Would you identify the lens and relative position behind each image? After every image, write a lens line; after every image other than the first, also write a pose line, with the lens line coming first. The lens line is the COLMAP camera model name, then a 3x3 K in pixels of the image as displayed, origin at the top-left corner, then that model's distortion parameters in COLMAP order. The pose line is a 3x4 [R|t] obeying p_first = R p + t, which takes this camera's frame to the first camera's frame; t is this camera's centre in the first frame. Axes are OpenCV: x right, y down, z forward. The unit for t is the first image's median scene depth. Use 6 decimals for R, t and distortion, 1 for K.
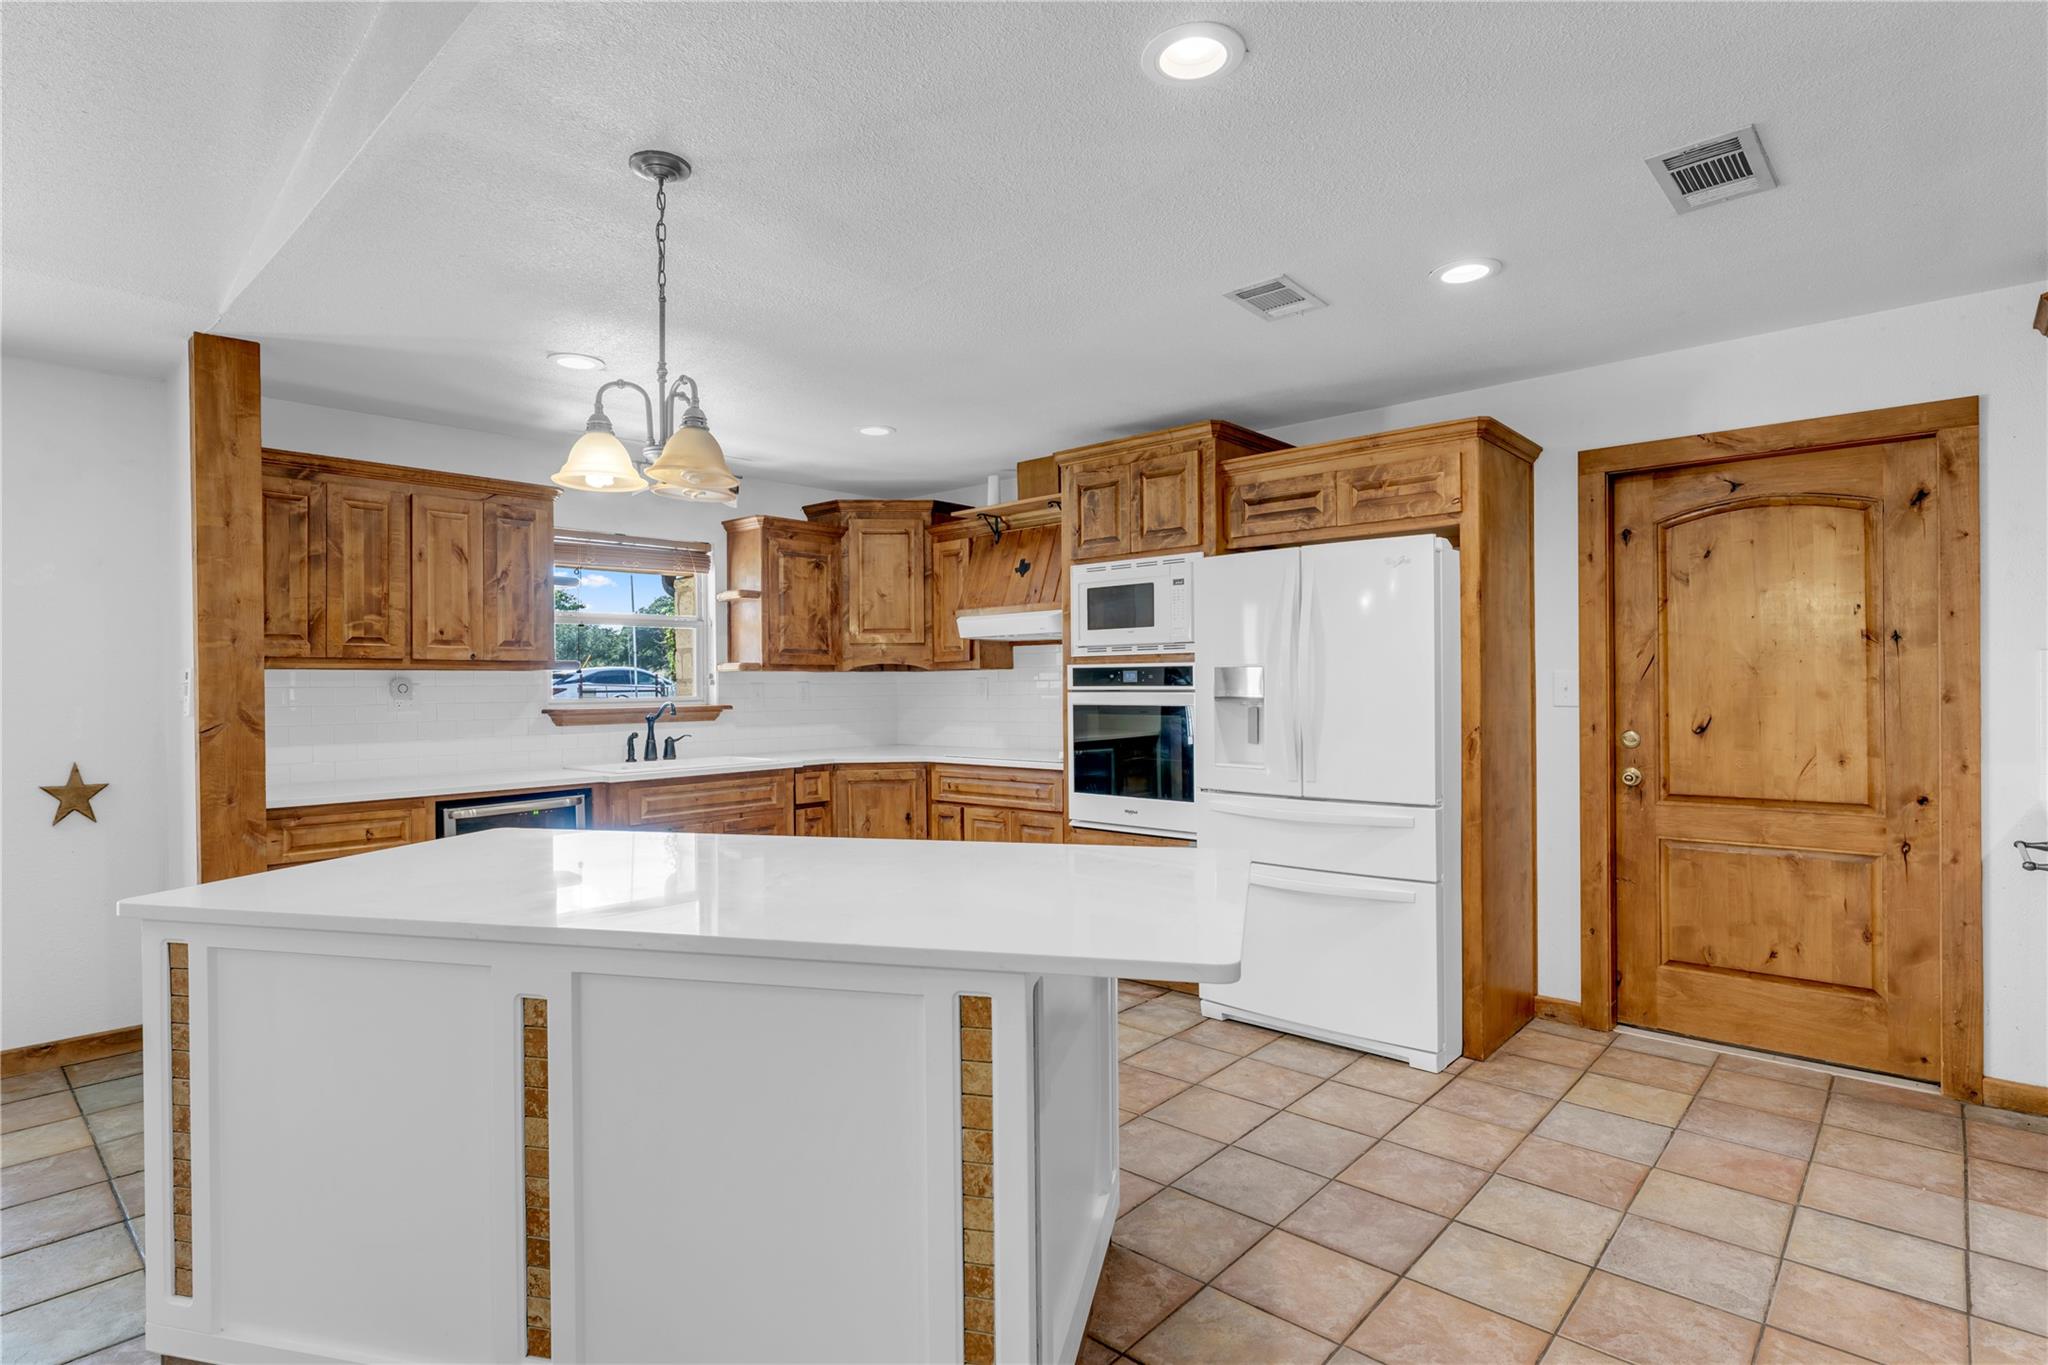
lens RADIAL K [[1016.3, 0, 959.2], [0, 1016.3, 684.7], [0, 0, 1]] dist [-0.008282, 0.000564]
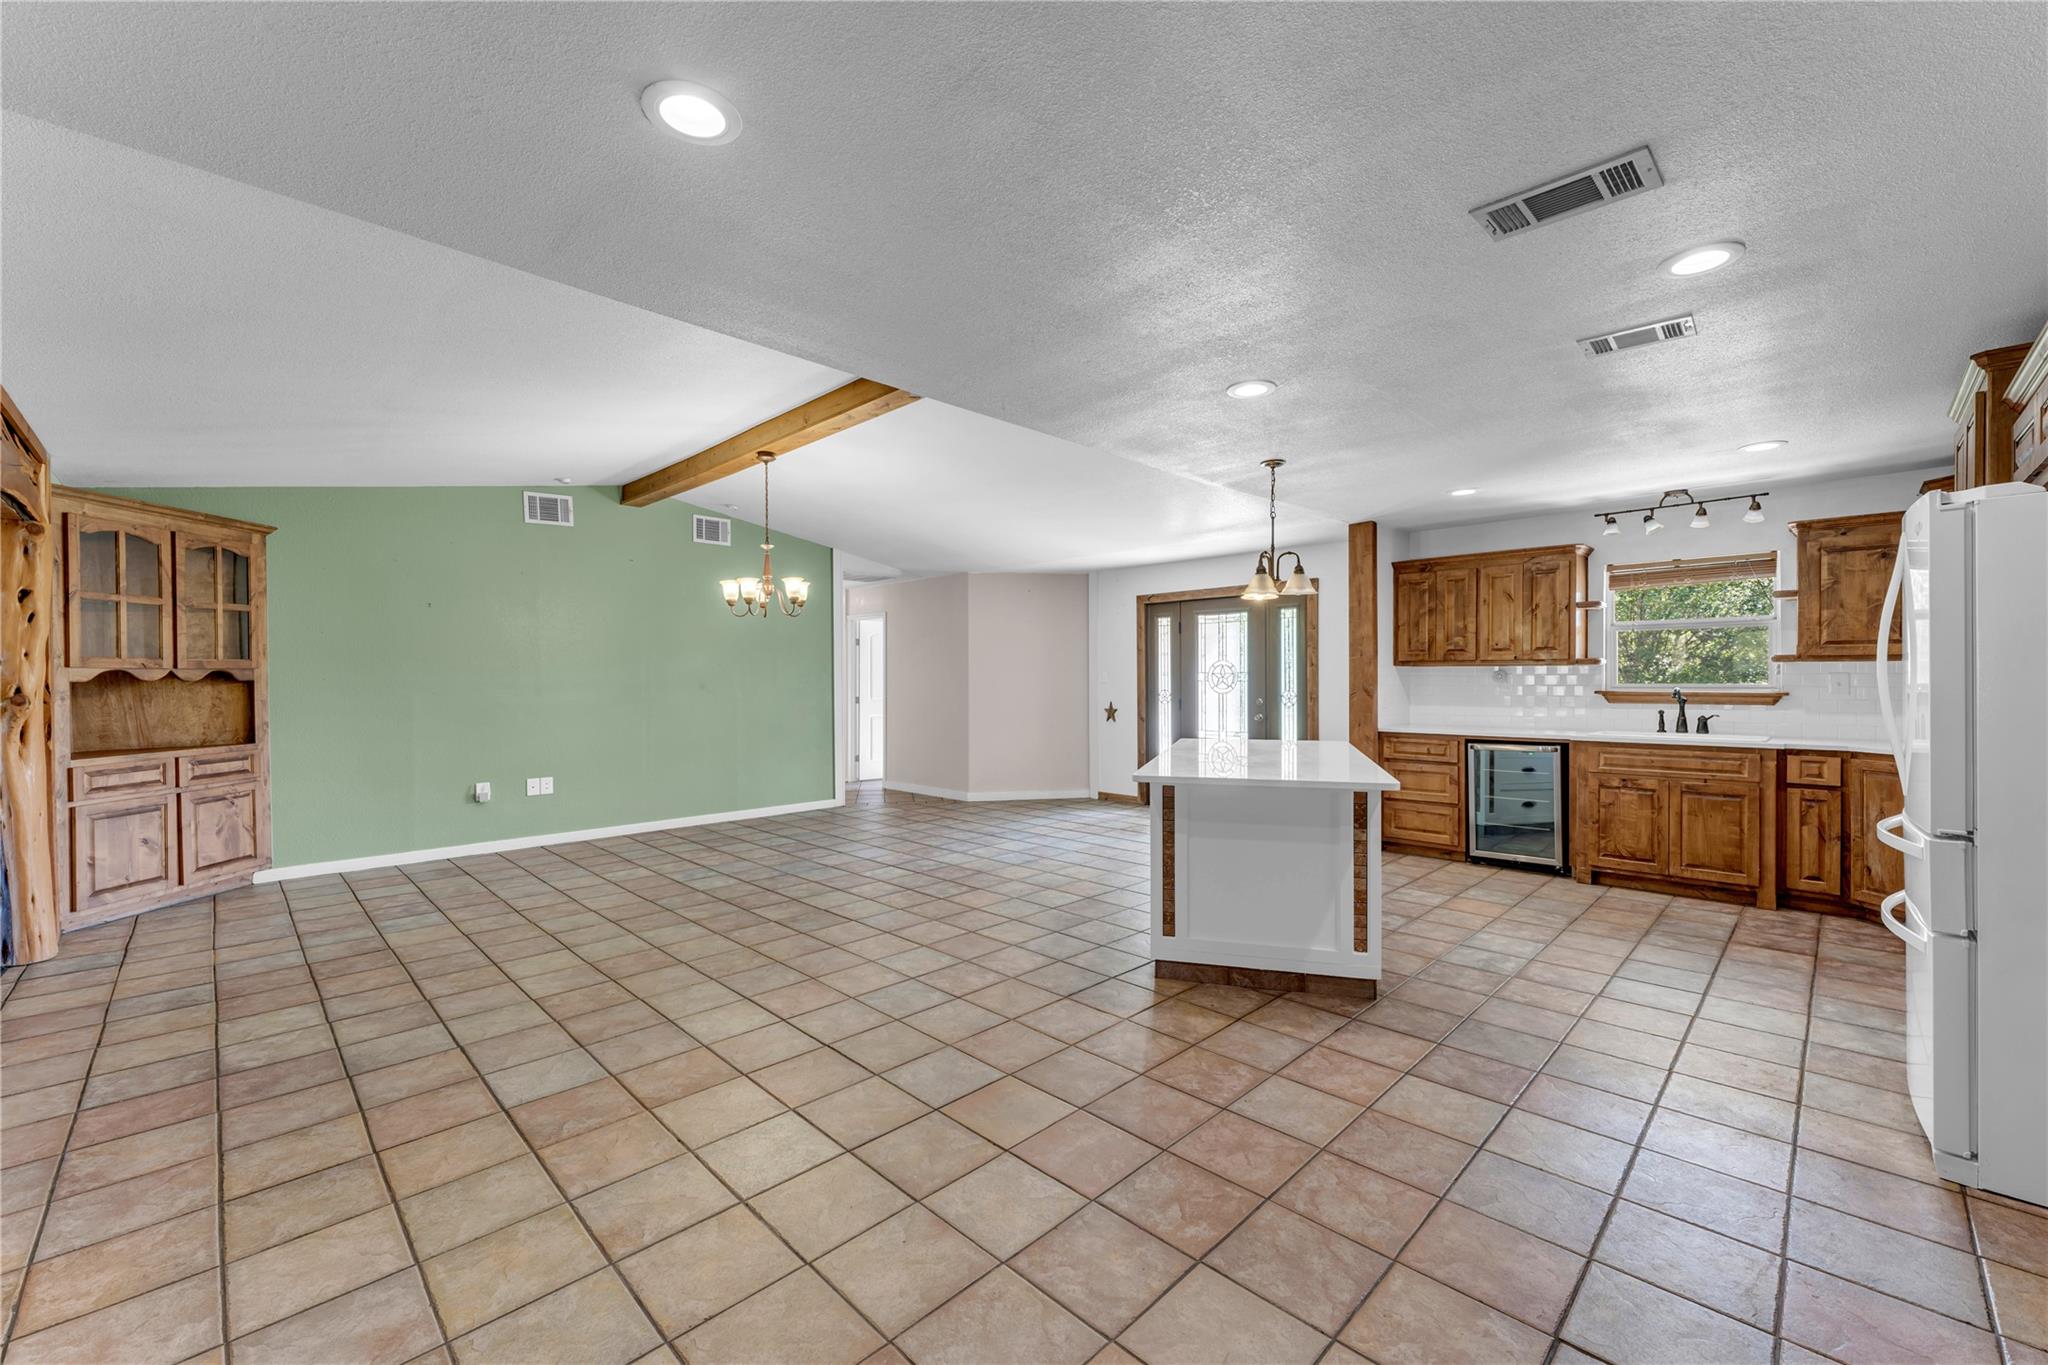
lens RADIAL K [[804.6, 0, 1084.1], [0, 804.6, 683.2], [0, 0, 1]] dist [0.000891, -0.000118]
pose [[0.028589, 0.014876, -0.999481, 0.853860], [0.002724, 0.999884, 0.014960, -0.007515], [0.999588, -0.003151, 0.028545, 0.259748]]
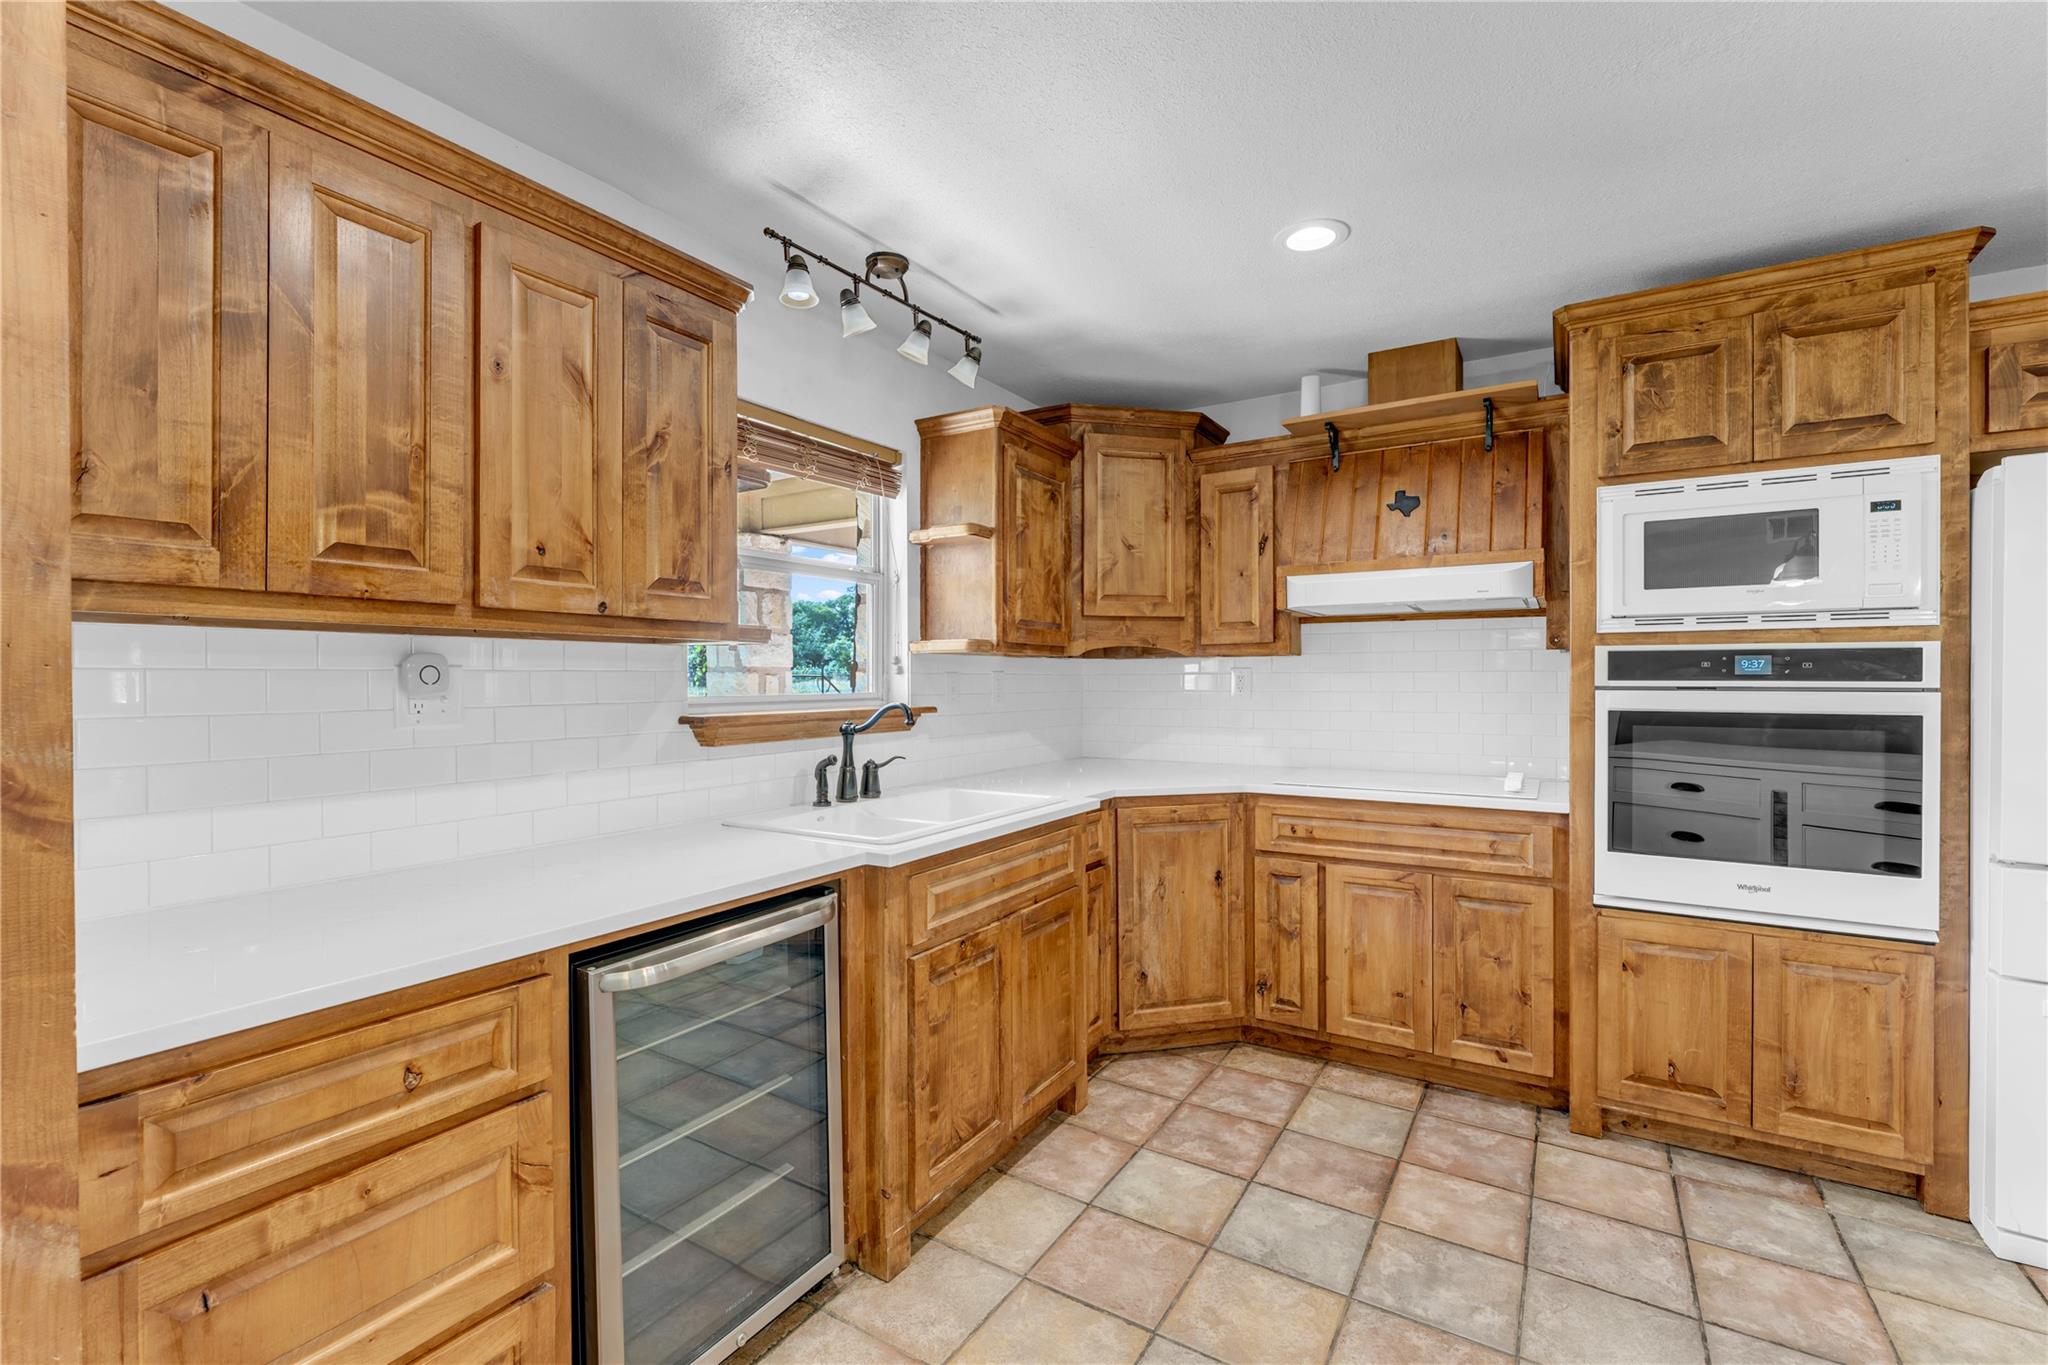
lens RADIAL K [[897.9, 0, 981.2], [0, 897.9, 683.2], [0, 0, 1]] dist [-0.007456, 0.000634]
pose [[0.982572, 0.006515, 0.185768, -0.398506], [-0.007446, 0.999963, 0.004311, 0.004024], [-0.185733, -0.005619, 0.982584, 0.584639]]
